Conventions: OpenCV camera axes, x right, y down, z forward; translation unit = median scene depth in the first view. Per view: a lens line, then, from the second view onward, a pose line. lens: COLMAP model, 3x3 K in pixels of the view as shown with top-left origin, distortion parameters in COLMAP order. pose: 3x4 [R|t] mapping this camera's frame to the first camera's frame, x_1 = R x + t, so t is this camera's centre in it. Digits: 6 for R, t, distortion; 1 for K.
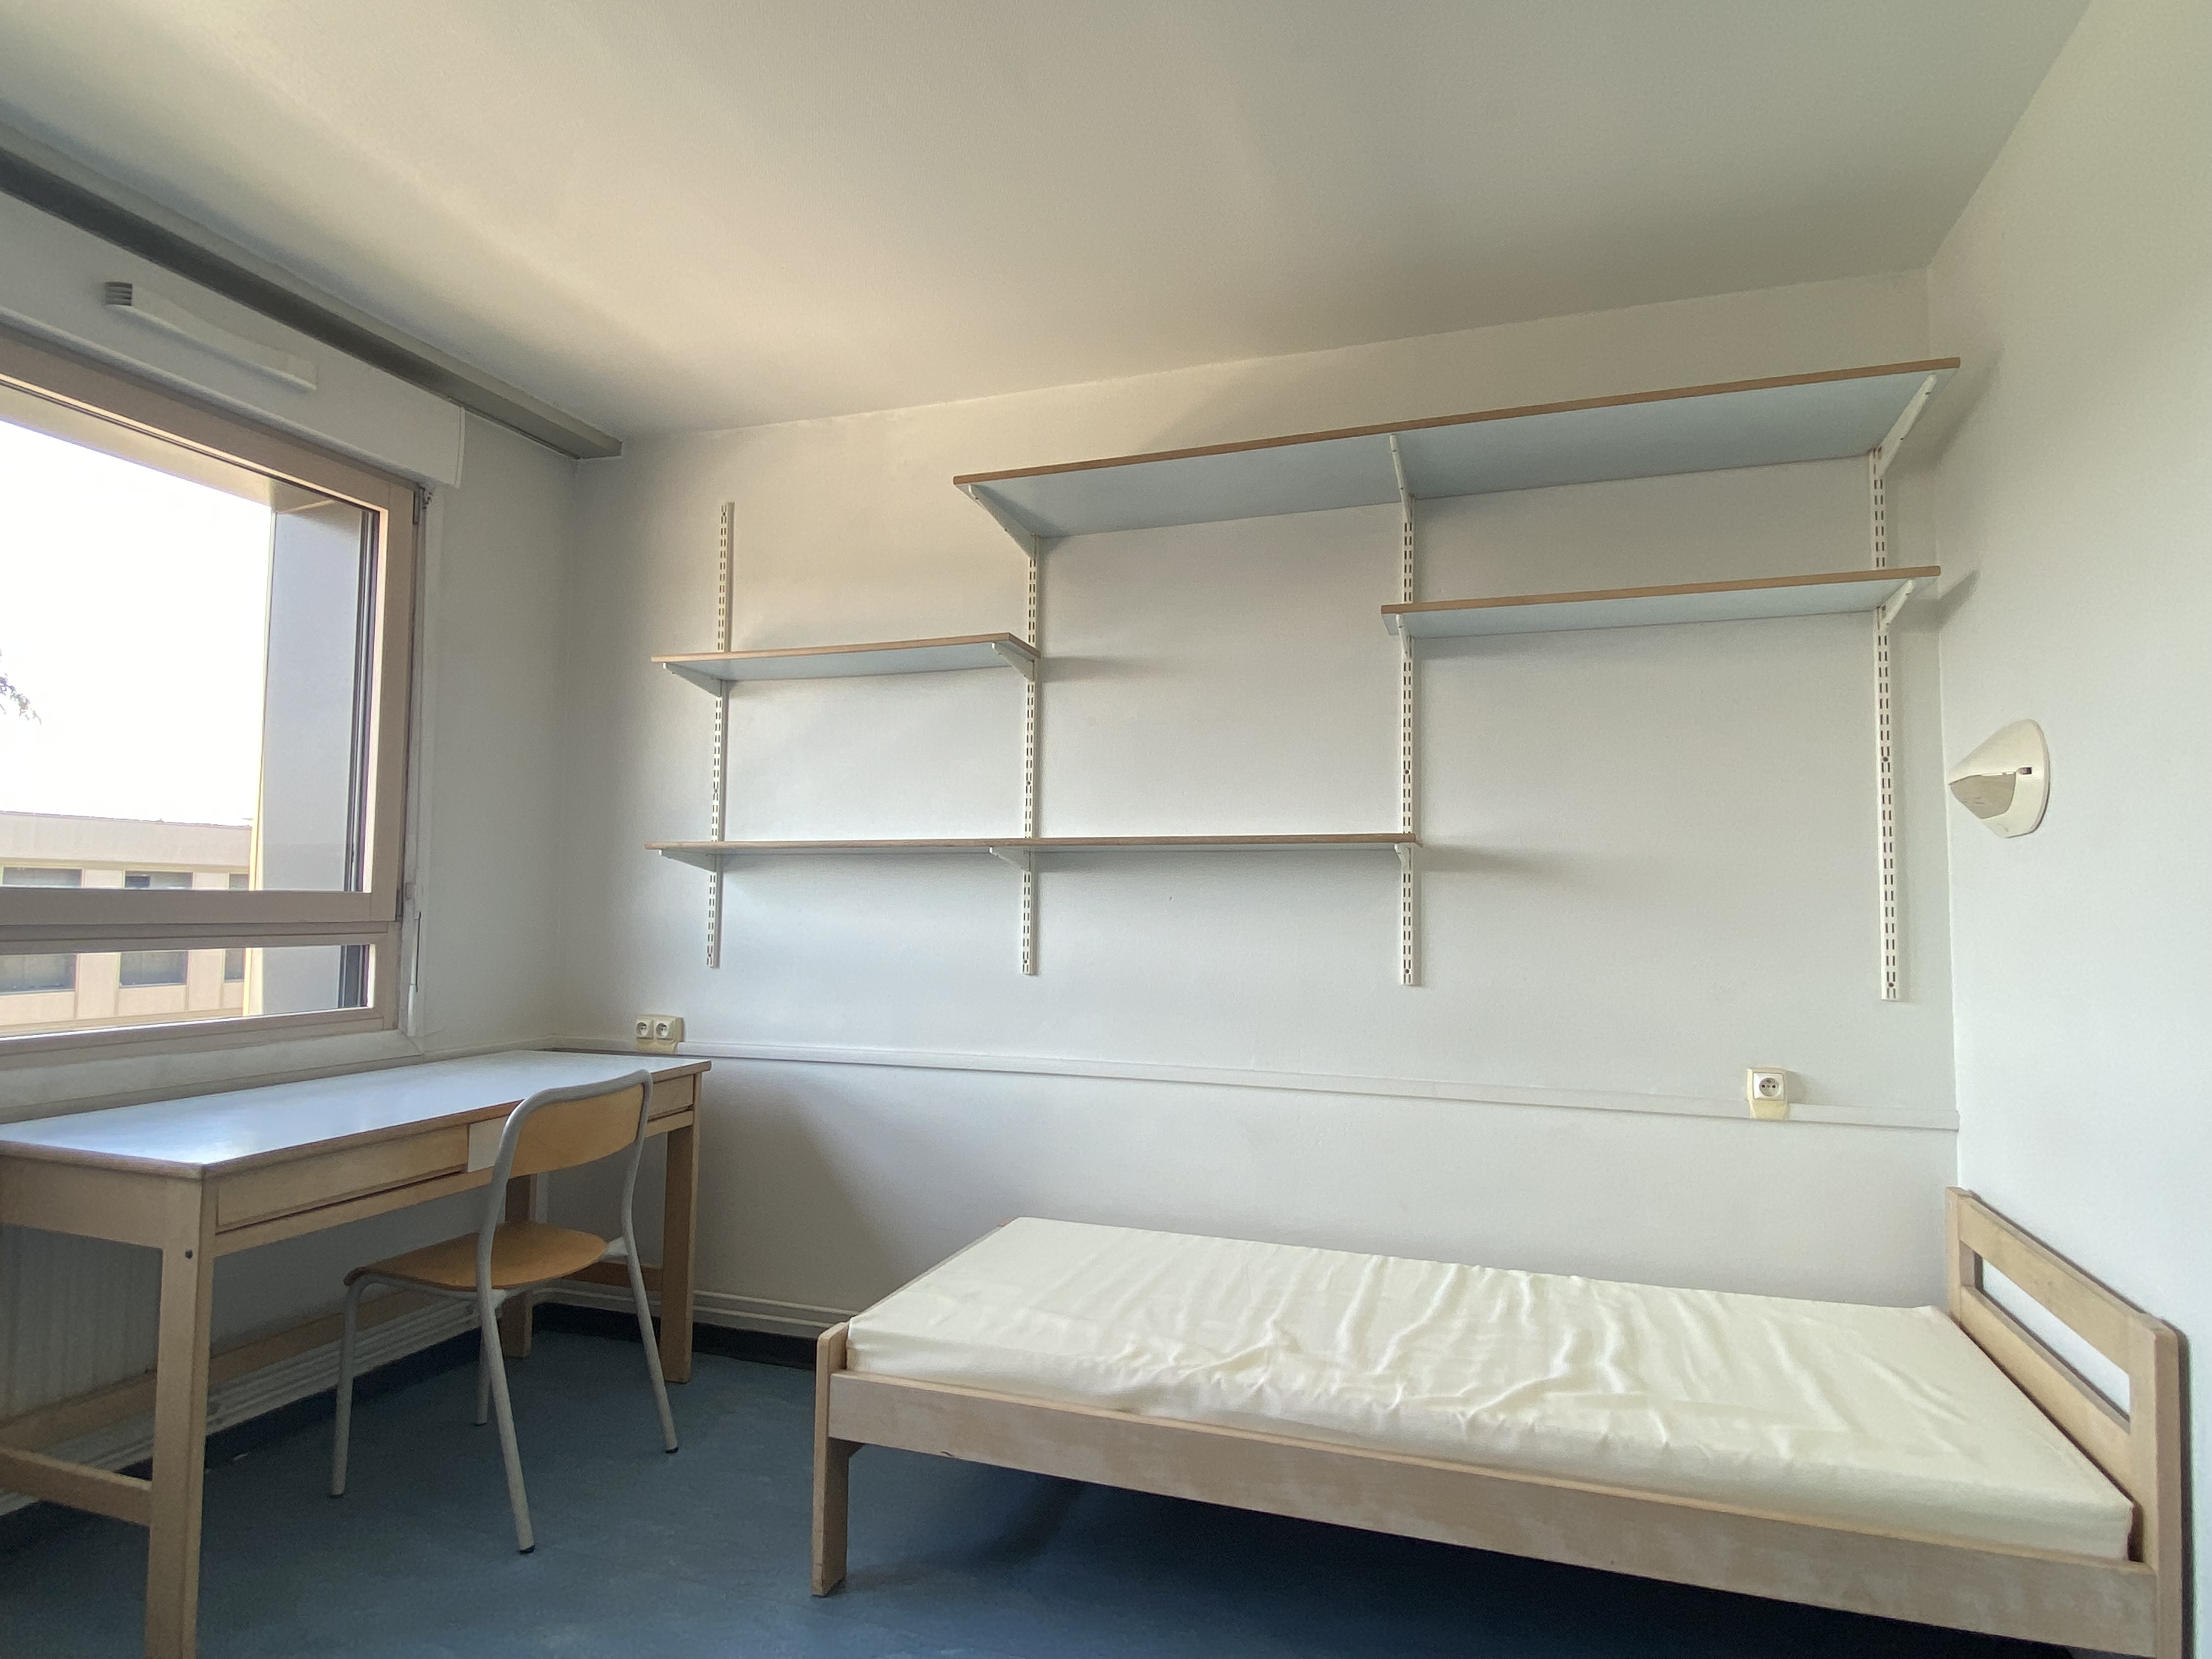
lens RADIAL K [[1229.4, 0, 1099.5], [0, 1229.4, 829.3], [0, 0, 1]] dist [0.075659, -0.072475]
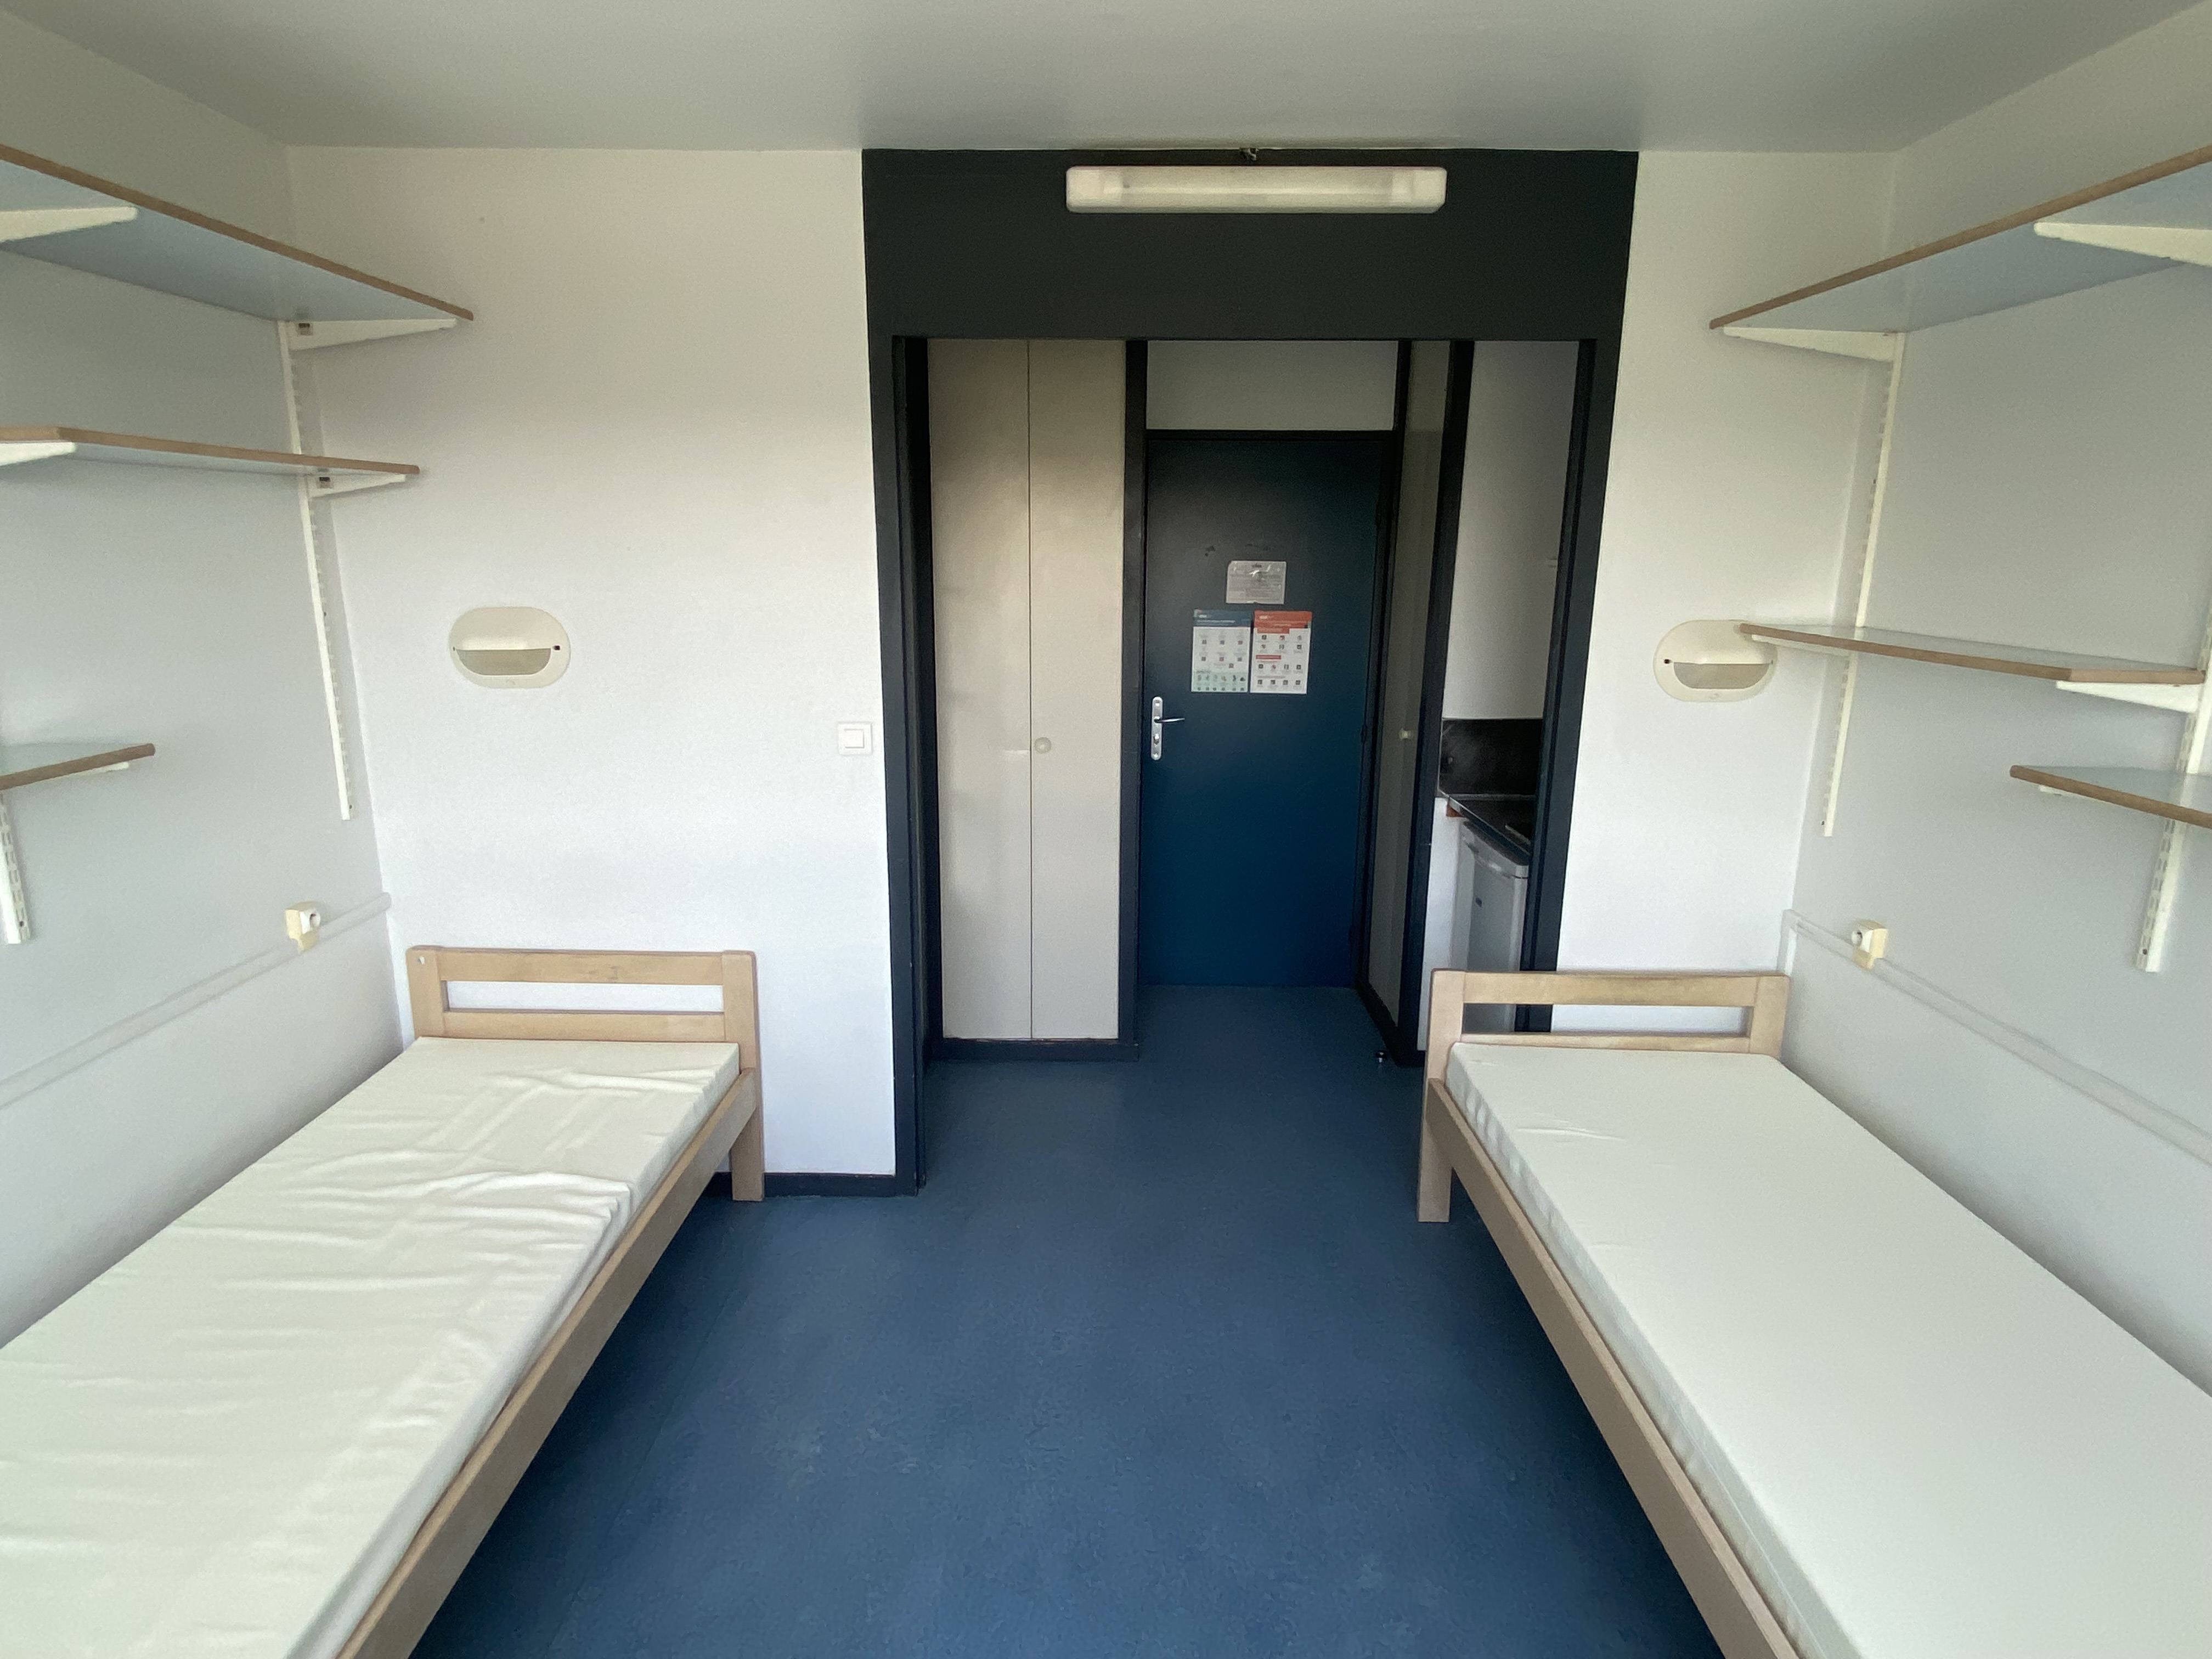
lens RADIAL K [[1229.4, 0, 1099.5], [0, 1229.4, 829.3], [0, 0, 1]] dist [0.075659, -0.072475]
pose [[-0.321120, -0.226421, 0.919573, -0.679455], [-0.067720, 0.974003, 0.216175, -0.155964], [-0.944614, 0.007145, -0.328106, 0.688363]]
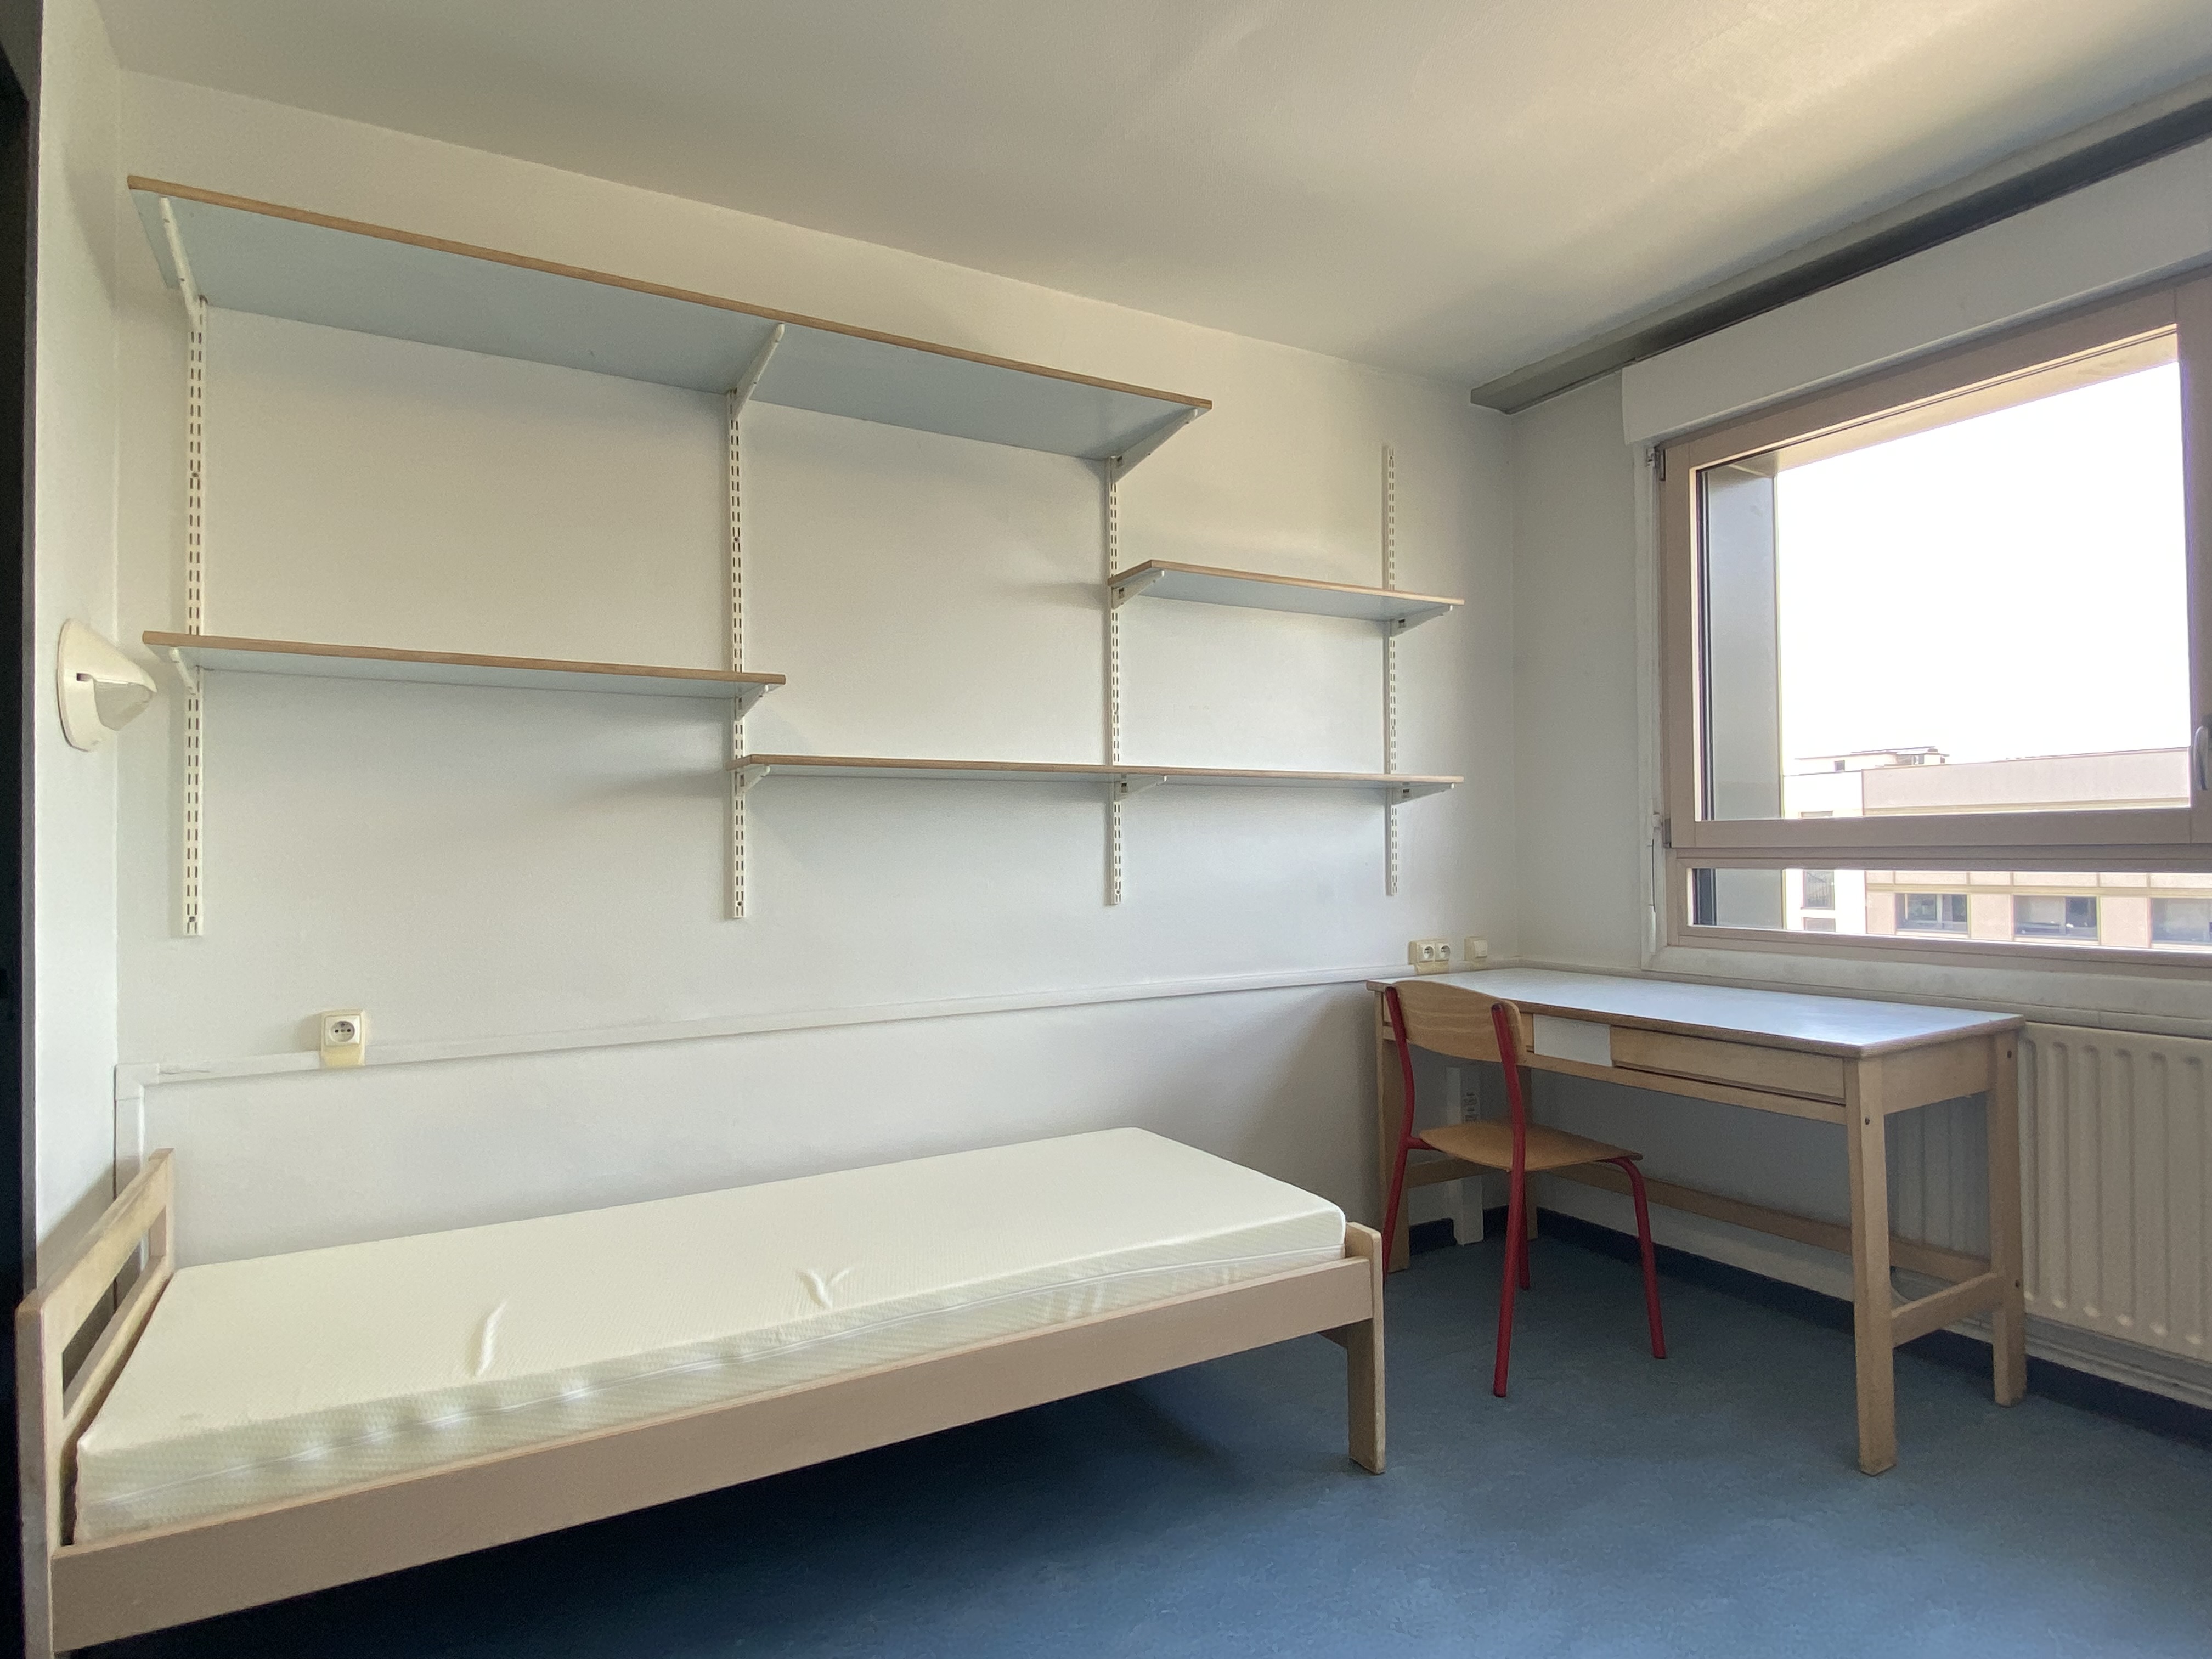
lens RADIAL K [[1229.4, 0, 1099.5], [0, 1229.4, 829.3], [0, 0, 1]] dist [0.075659, -0.072475]
pose [[-0.662500, -0.015432, -0.748903, 0.387463], [0.049419, 0.996709, -0.064256, 0.063893], [0.747430, -0.079579, -0.659557, 0.696937]]
